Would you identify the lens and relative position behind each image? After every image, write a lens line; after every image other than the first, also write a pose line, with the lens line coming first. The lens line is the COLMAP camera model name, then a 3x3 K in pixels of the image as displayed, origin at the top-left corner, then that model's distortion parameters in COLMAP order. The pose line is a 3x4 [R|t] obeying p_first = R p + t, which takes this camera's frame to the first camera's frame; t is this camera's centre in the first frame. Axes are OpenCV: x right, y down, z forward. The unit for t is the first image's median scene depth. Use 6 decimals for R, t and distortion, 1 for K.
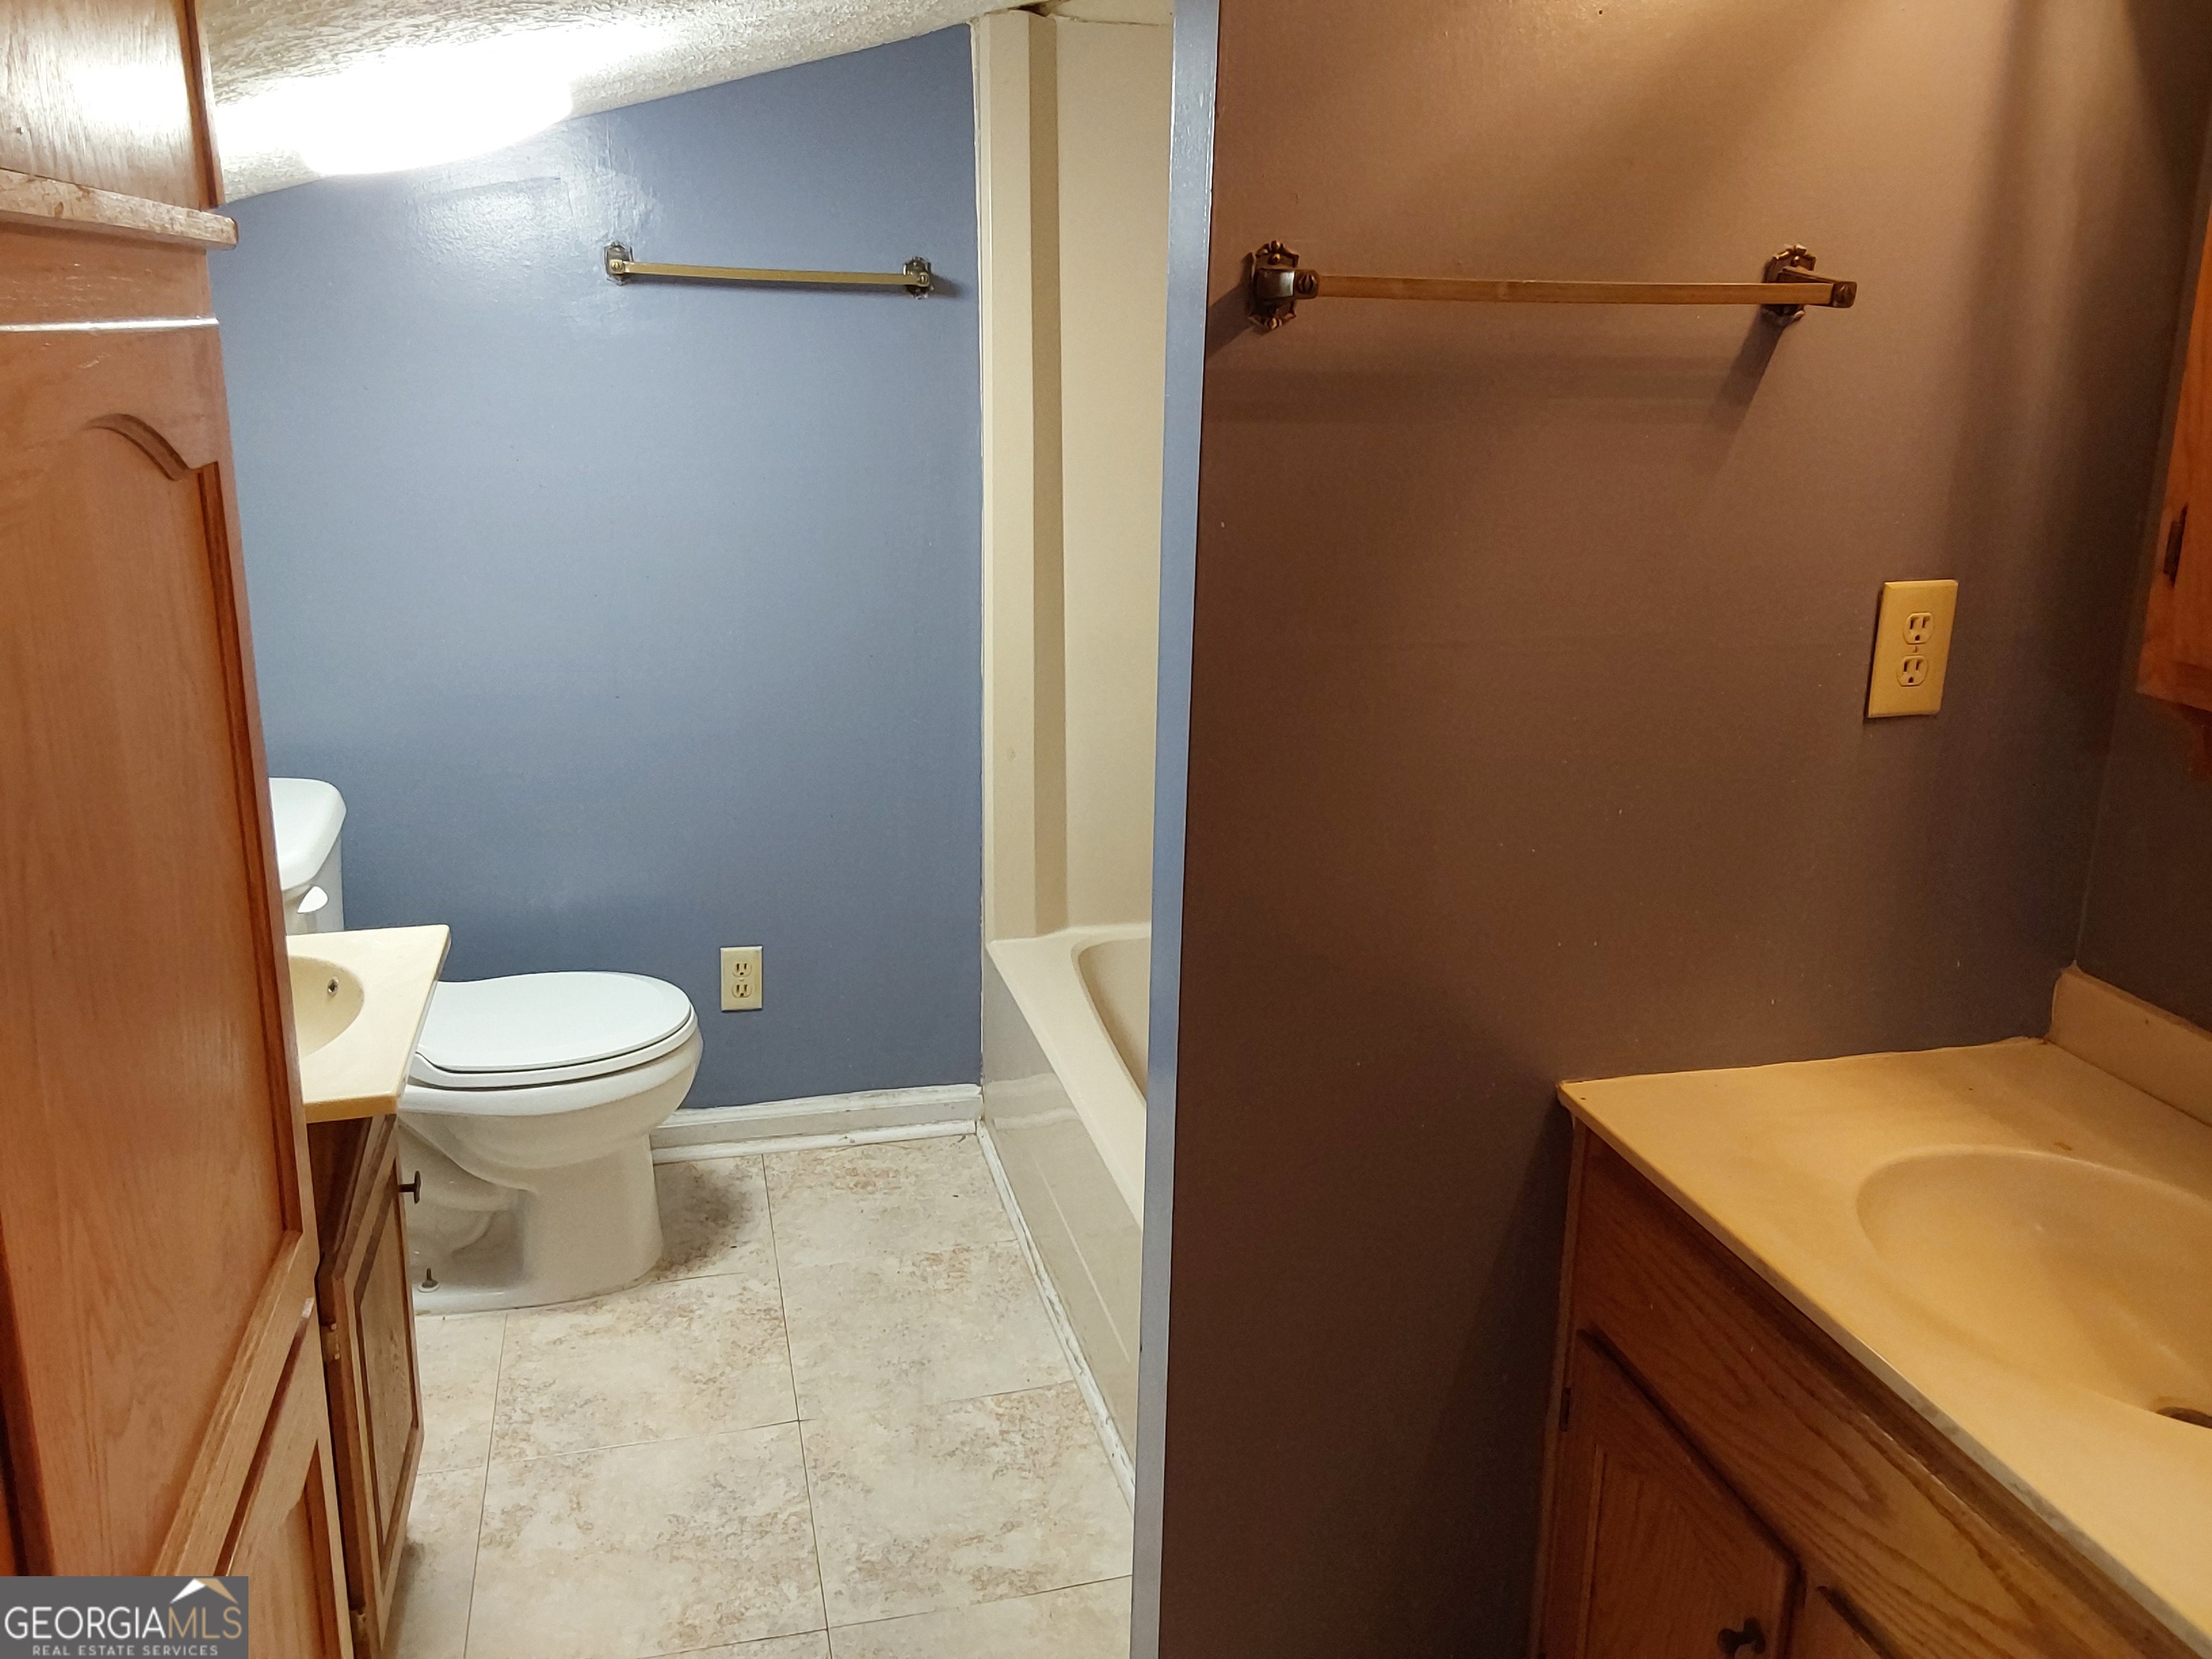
lens RADIAL K [[1789.3, 0, 1105.9], [0, 1789.3, 820.6], [0, 0, 1]] dist [0.086924, -0.108071]
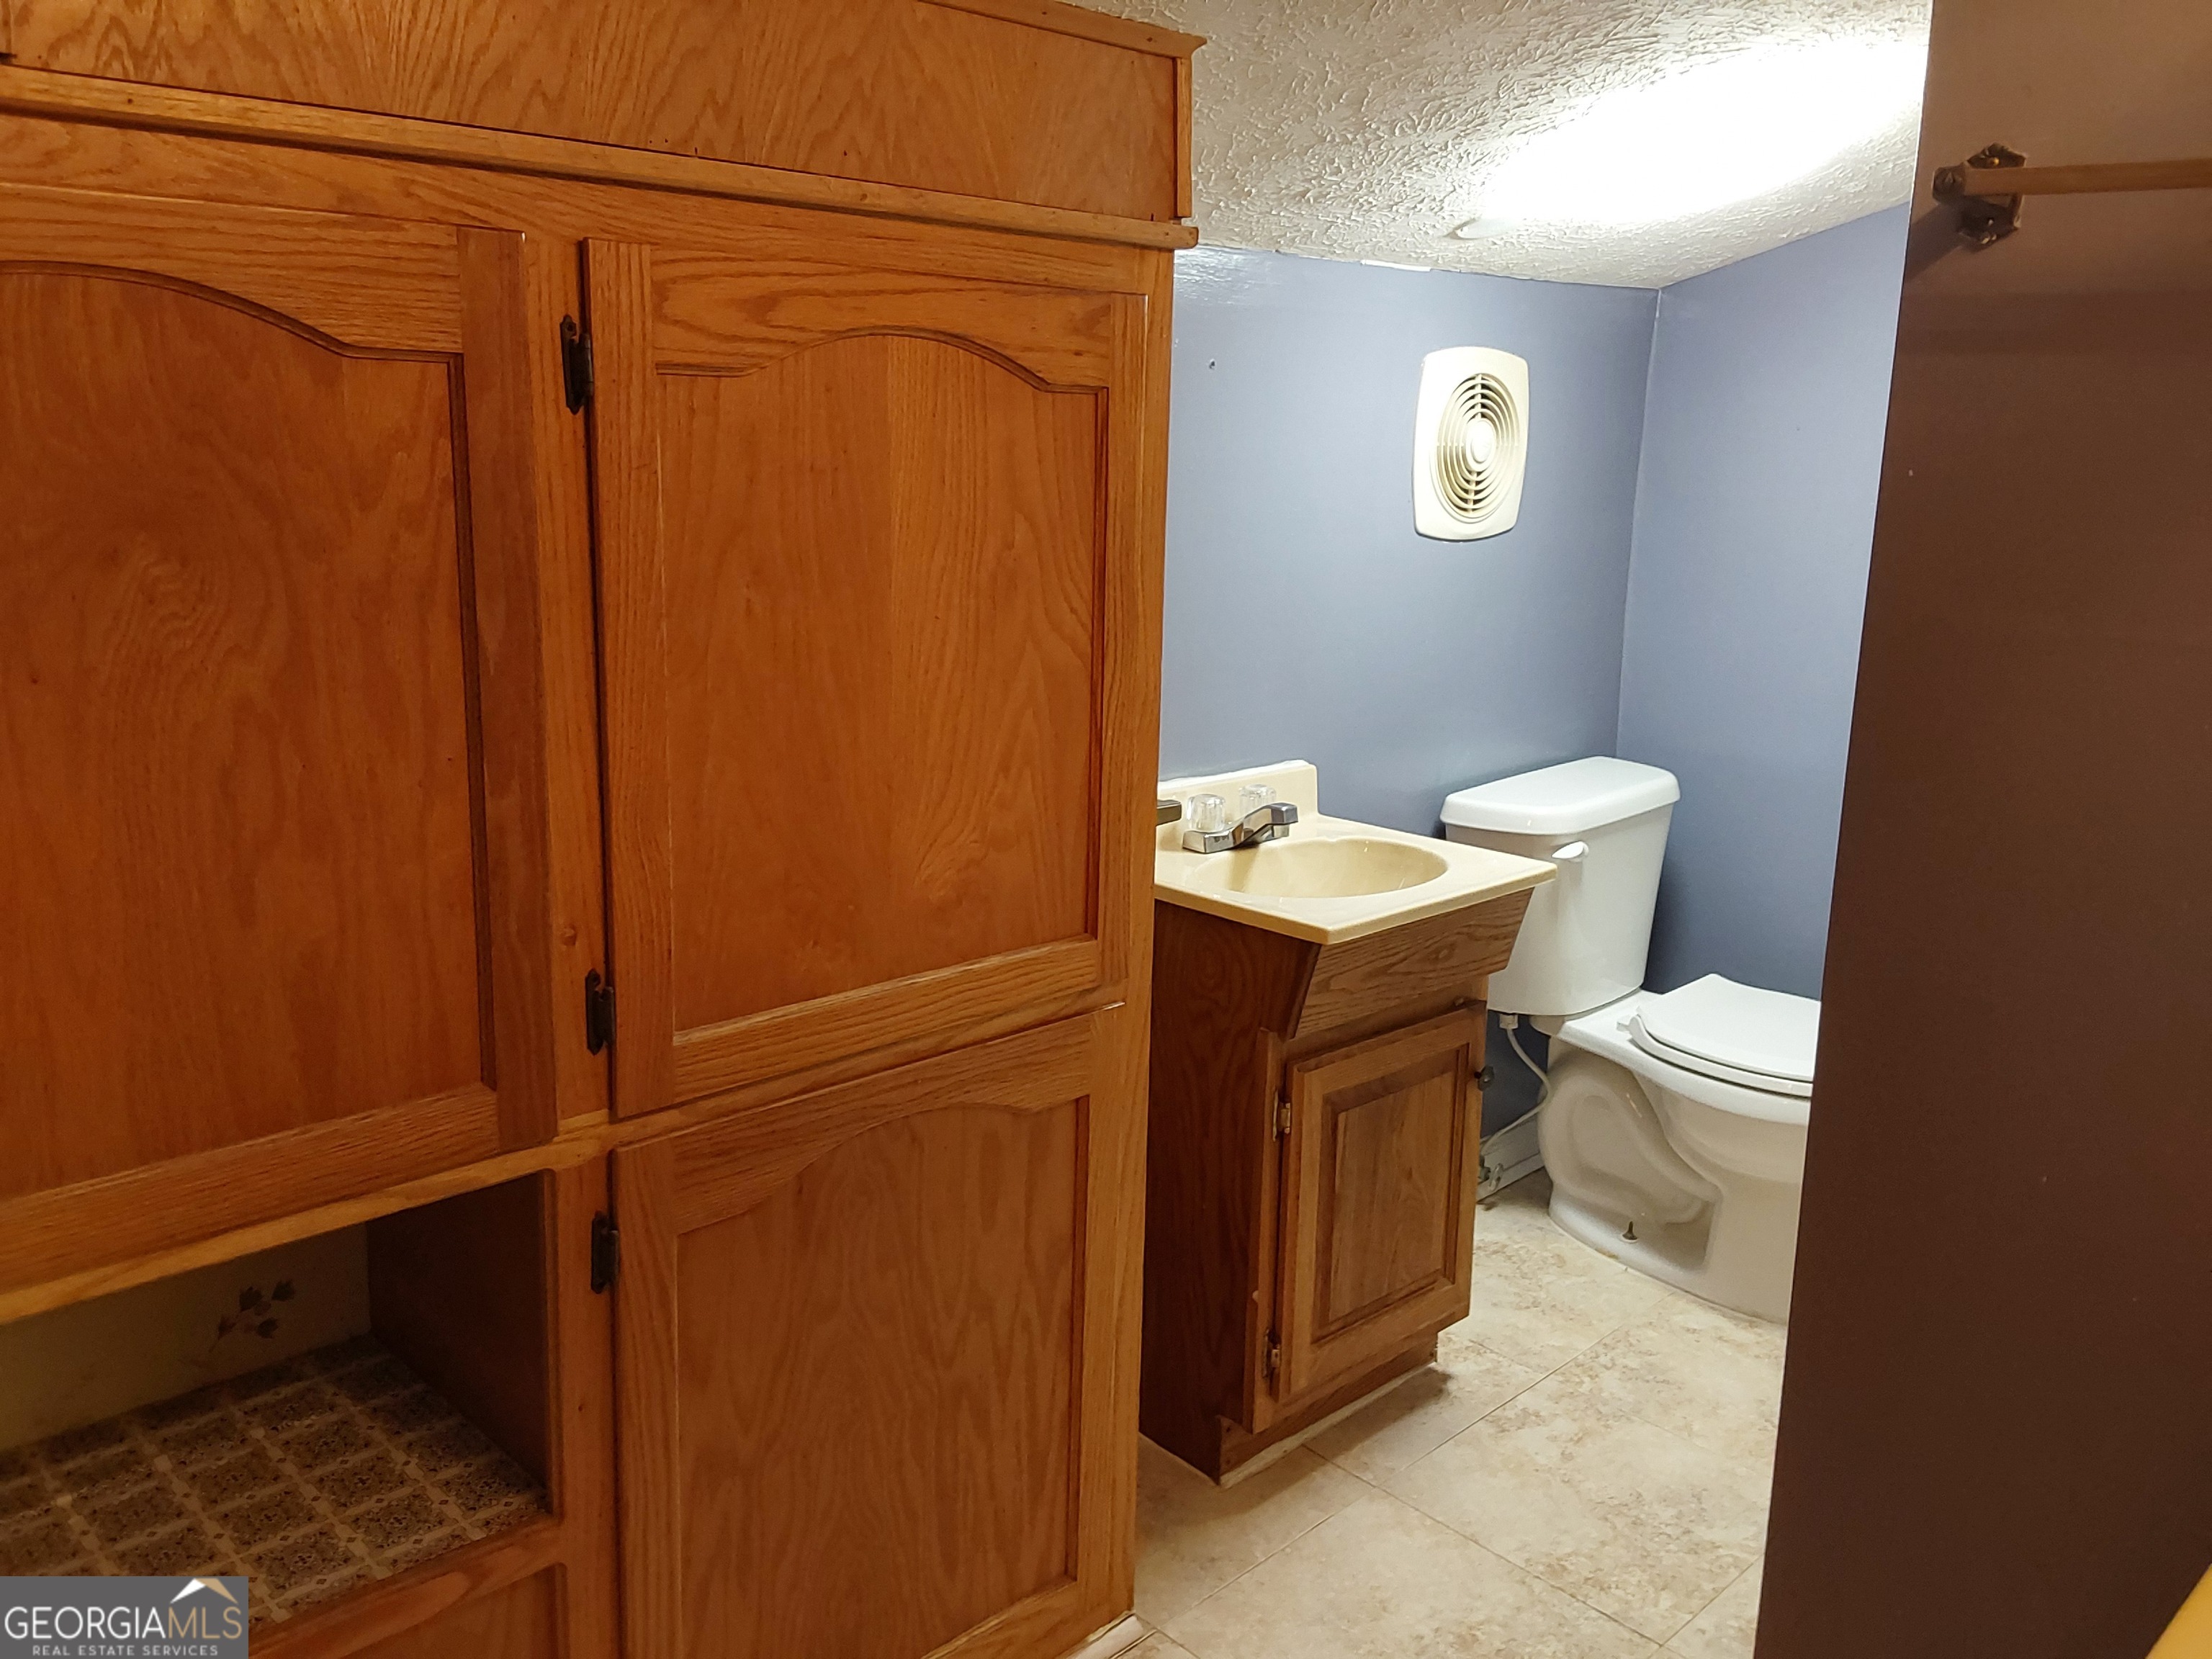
lens RADIAL K [[1789.3, 0, 1102.1], [0, 1789.3, 829.5], [0, 0, 1]] dist [0.086924, -0.108071]
pose [[0.492930, 0.188228, -0.849465, 0.417036], [-0.246088, 0.966615, 0.071386, 0.023558], [0.834542, 0.173854, 0.522794, 0.150144]]
